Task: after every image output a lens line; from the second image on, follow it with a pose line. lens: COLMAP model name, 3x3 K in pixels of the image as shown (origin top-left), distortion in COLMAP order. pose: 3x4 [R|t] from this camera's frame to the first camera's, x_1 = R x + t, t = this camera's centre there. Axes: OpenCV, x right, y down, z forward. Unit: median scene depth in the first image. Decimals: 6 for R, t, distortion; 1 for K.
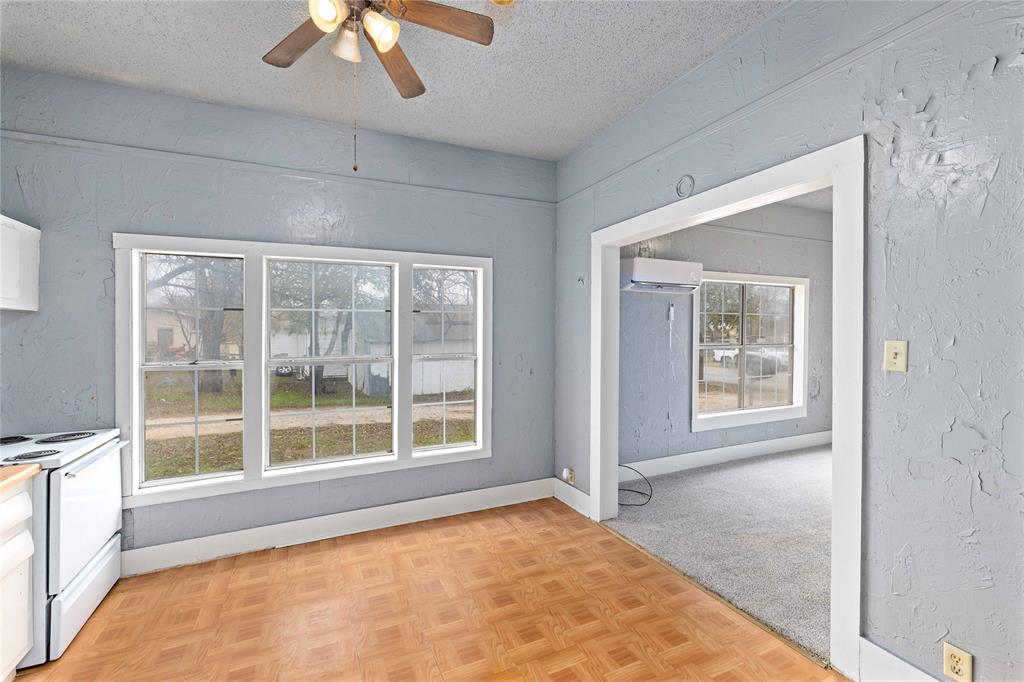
lens RADIAL K [[447.7, 0, 507.5], [0, 447.7, 335.3], [0, 0, 1]] dist [0.004458, 0.000253]
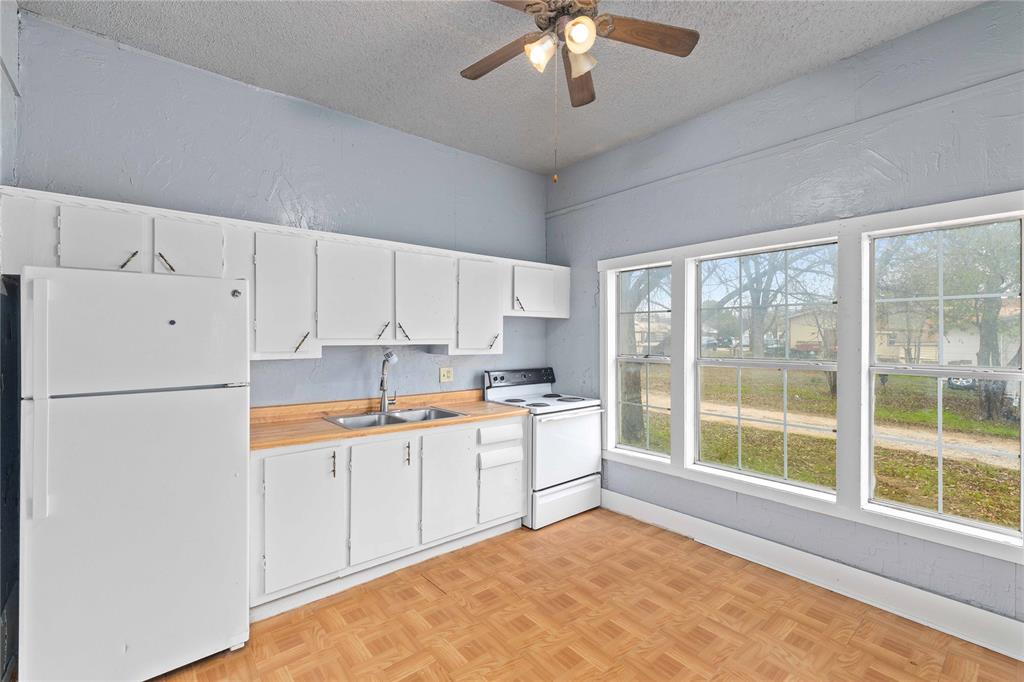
lens RADIAL K [[447.7, 0, 507.5], [0, 447.7, 335.3], [0, 0, 1]] dist [0.004458, 0.000253]
pose [[0.251371, 0.003061, -0.967886, 0.409943], [-0.005042, 0.999986, 0.001853, 0.005221], [0.967878, 0.004414, 0.251383, 0.361169]]
